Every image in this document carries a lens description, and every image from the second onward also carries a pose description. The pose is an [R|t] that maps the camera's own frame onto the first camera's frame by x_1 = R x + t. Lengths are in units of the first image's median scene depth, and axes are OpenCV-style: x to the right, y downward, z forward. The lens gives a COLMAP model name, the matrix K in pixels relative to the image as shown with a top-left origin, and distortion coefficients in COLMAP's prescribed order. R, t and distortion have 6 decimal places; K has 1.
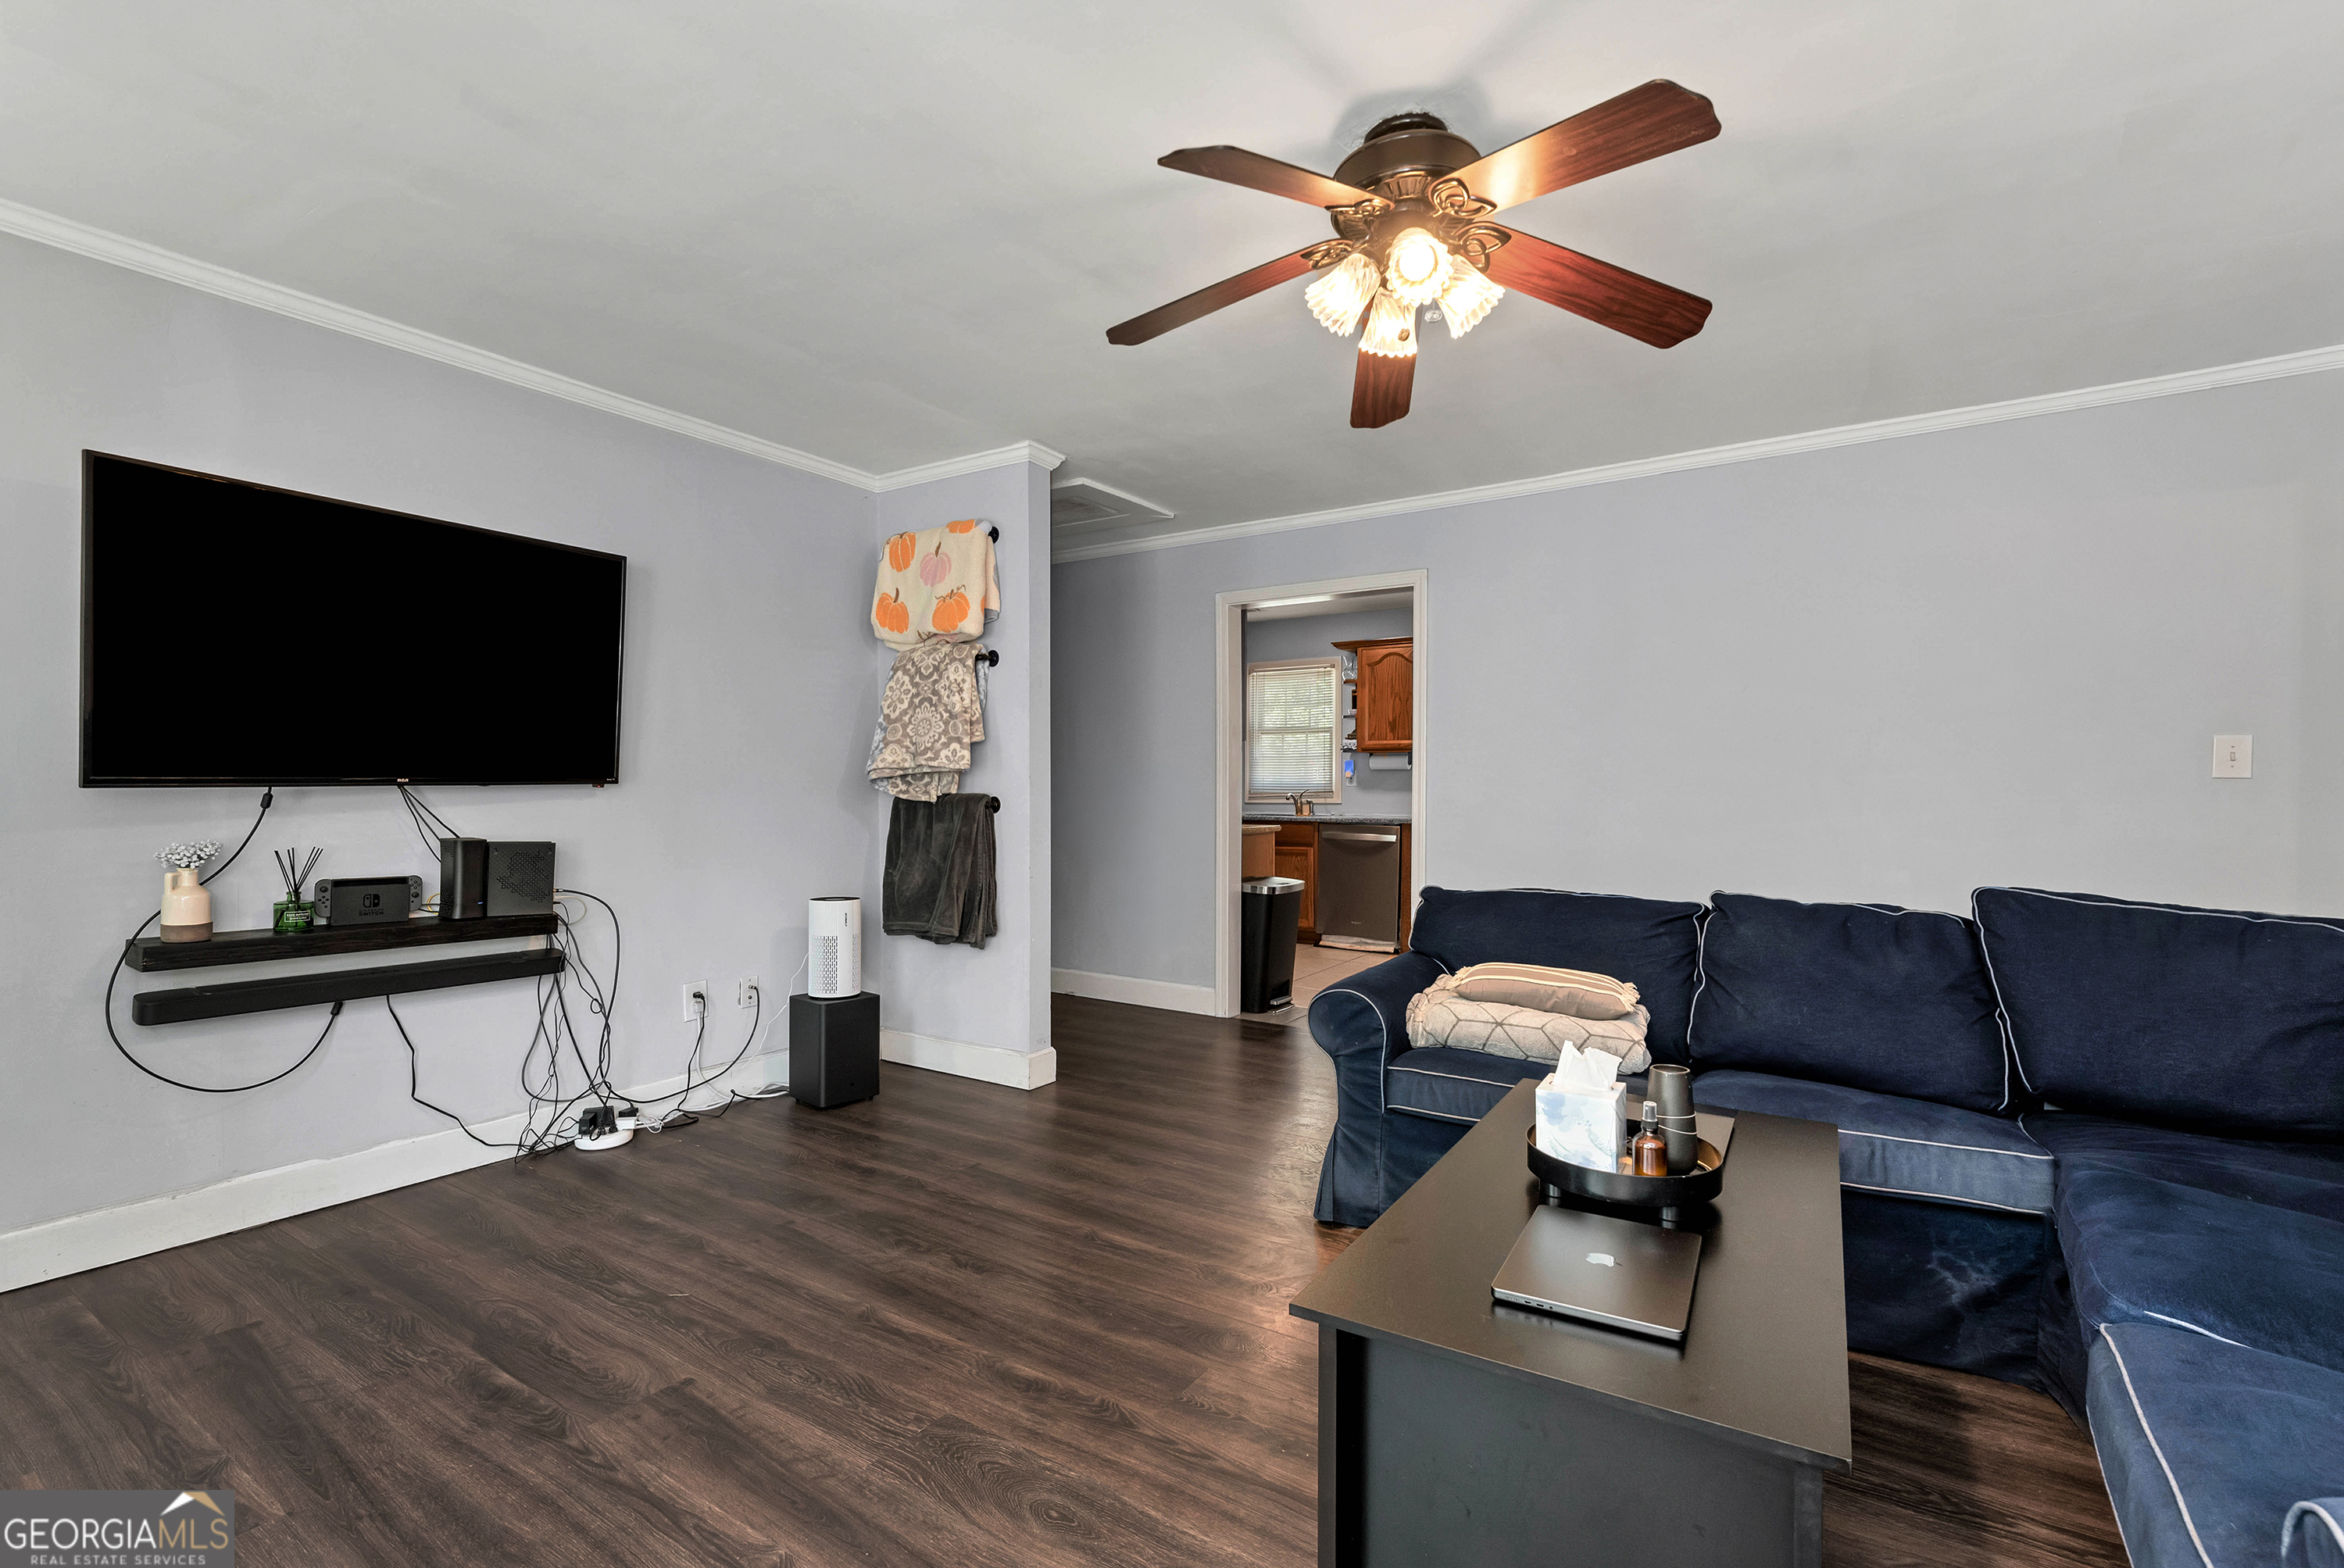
lens RADIAL K [[1046.9, 0, 1175.9], [0, 1046.9, 769.3], [0, 0, 1]] dist [0.000786, -0.000125]
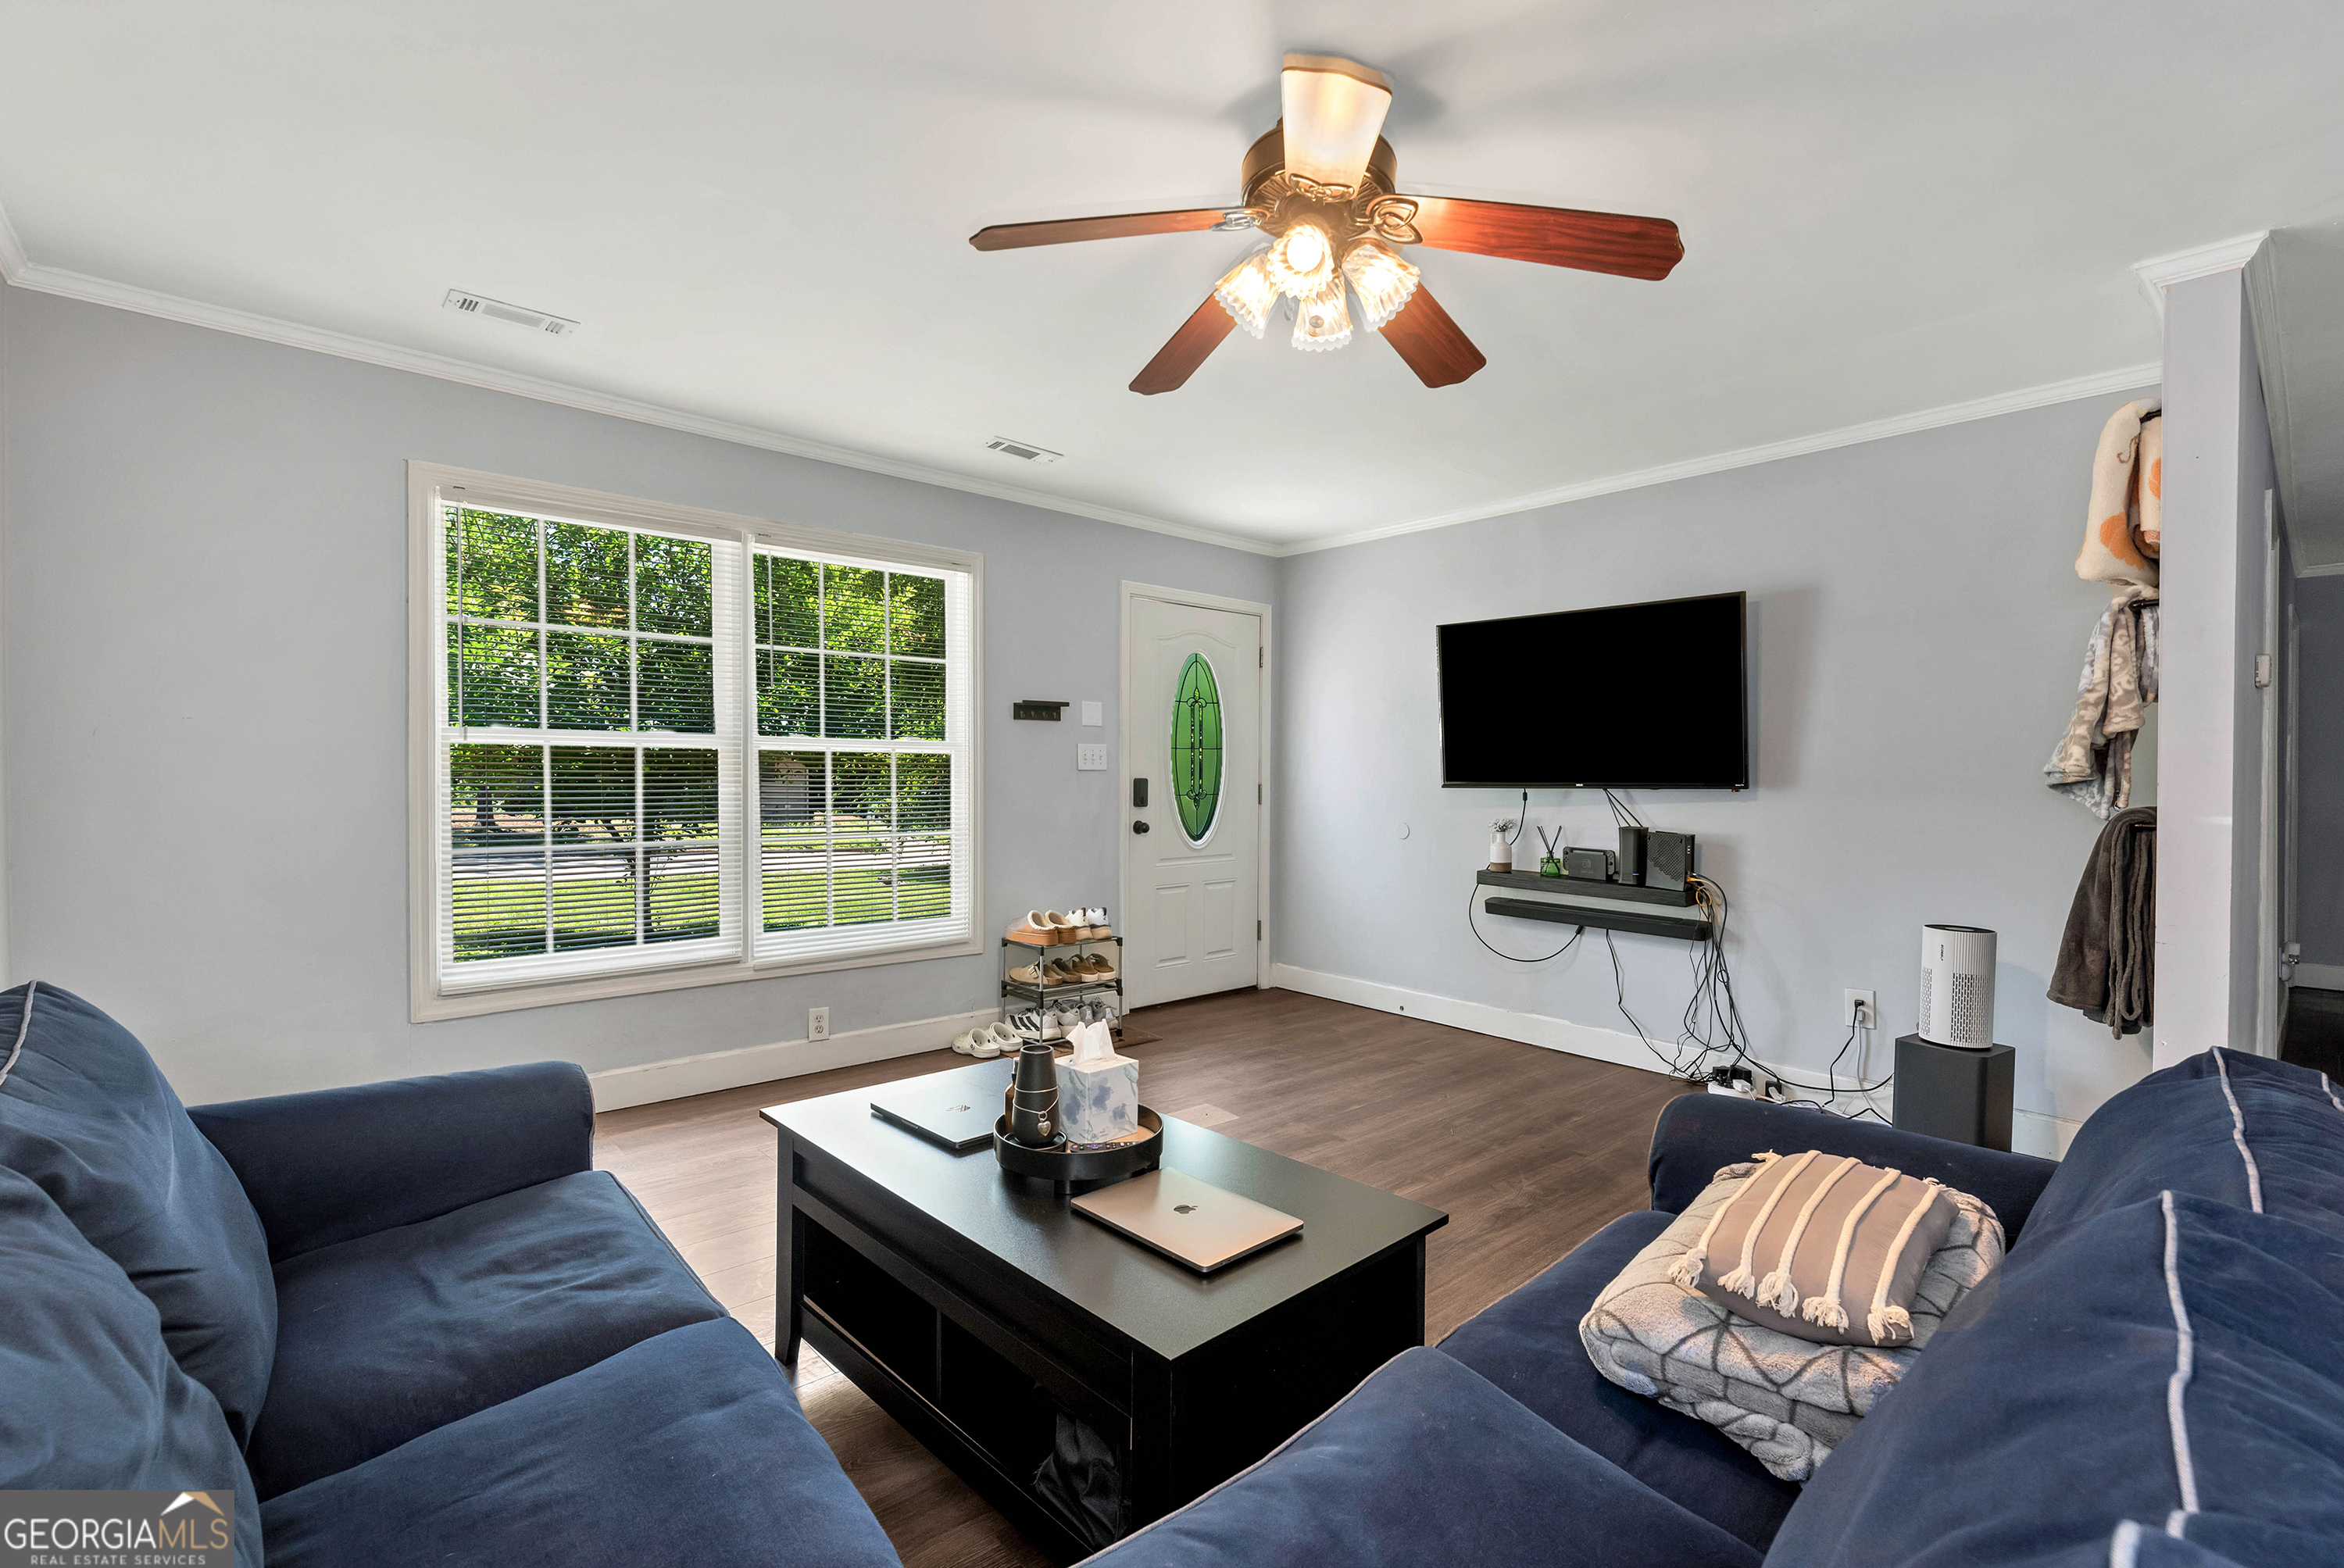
lens RADIAL K [[1046.9, 0, 1175.9], [0, 1046.9, 769.3], [0, 0, 1]] dist [0.000786, -0.000125]
pose [[-0.263293, -0.010482, -0.964659, 0.894640], [0.011277, 0.999839, -0.013942, 0.002464], [0.964650, -0.014549, -0.263133, 0.854198]]
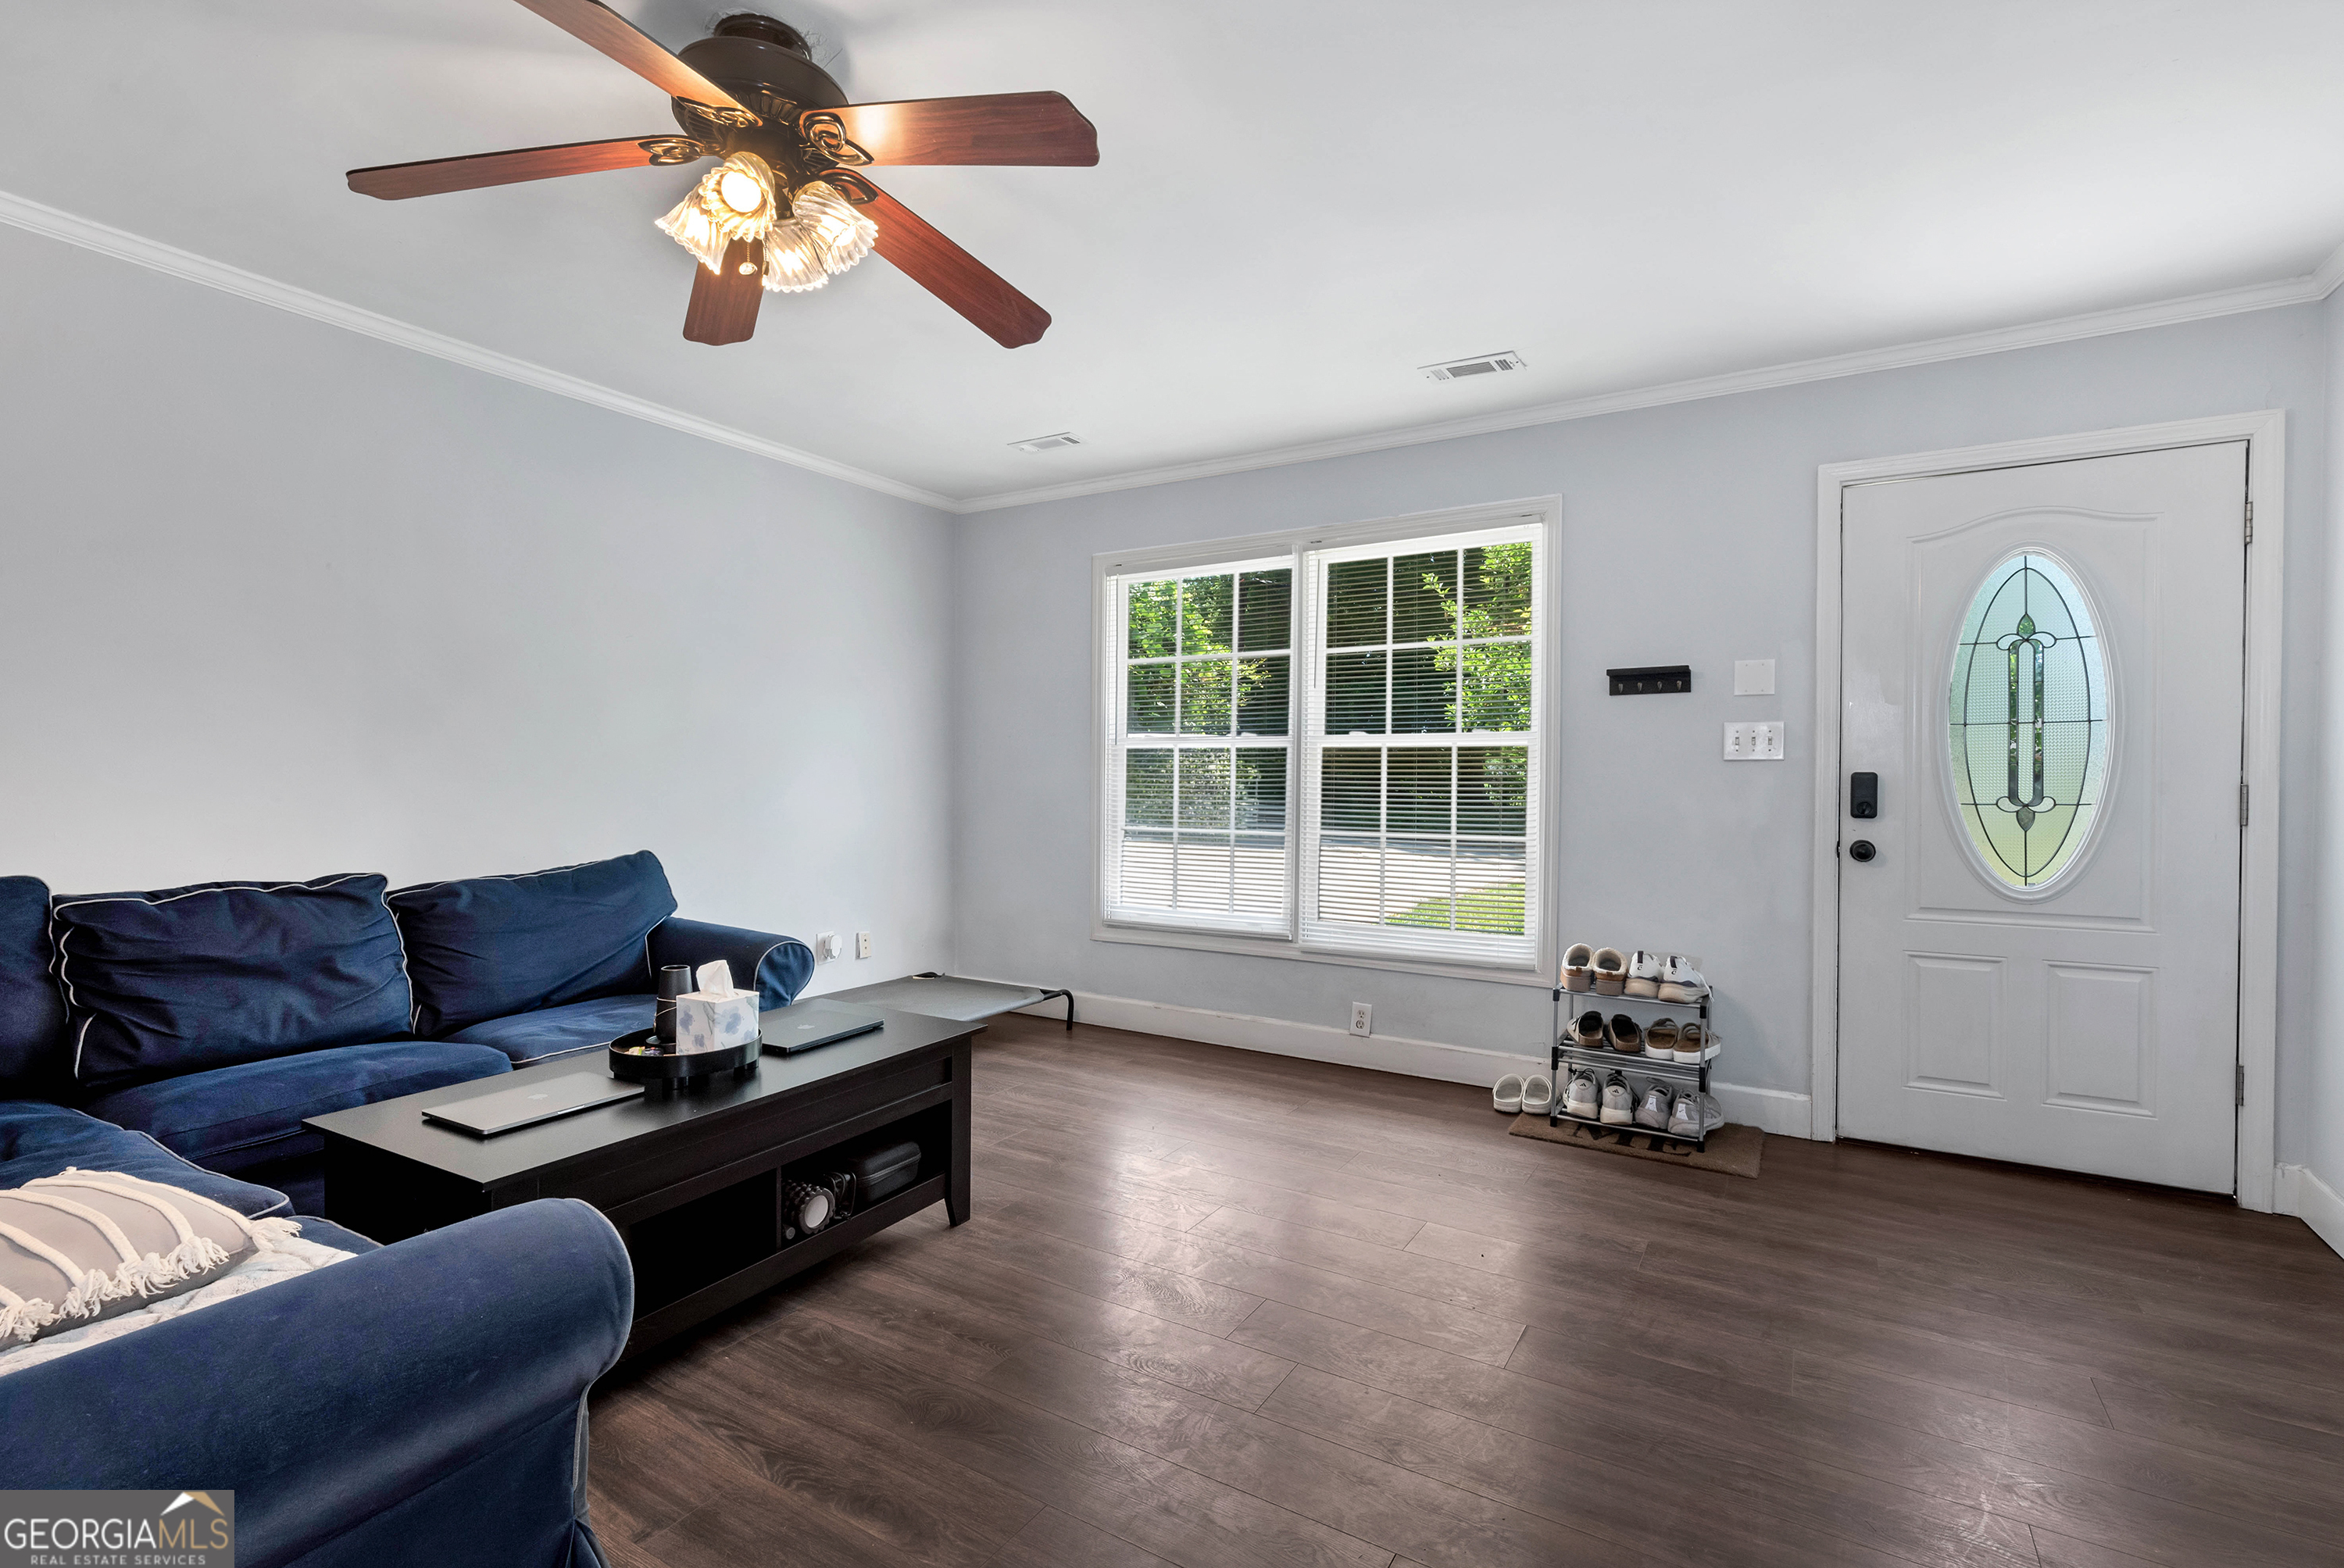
lens RADIAL K [[1059.6, 0, 1172.1], [0, 1059.6, 801.3], [0, 0, 1]] dist [0.013289, 0.000075]
pose [[-0.999771, 0.000283, -0.021385, -0.082960], [0.000091, 0.999960, 0.008962, 0.012712], [0.021387, 0.008958, -0.999731, 1.459711]]
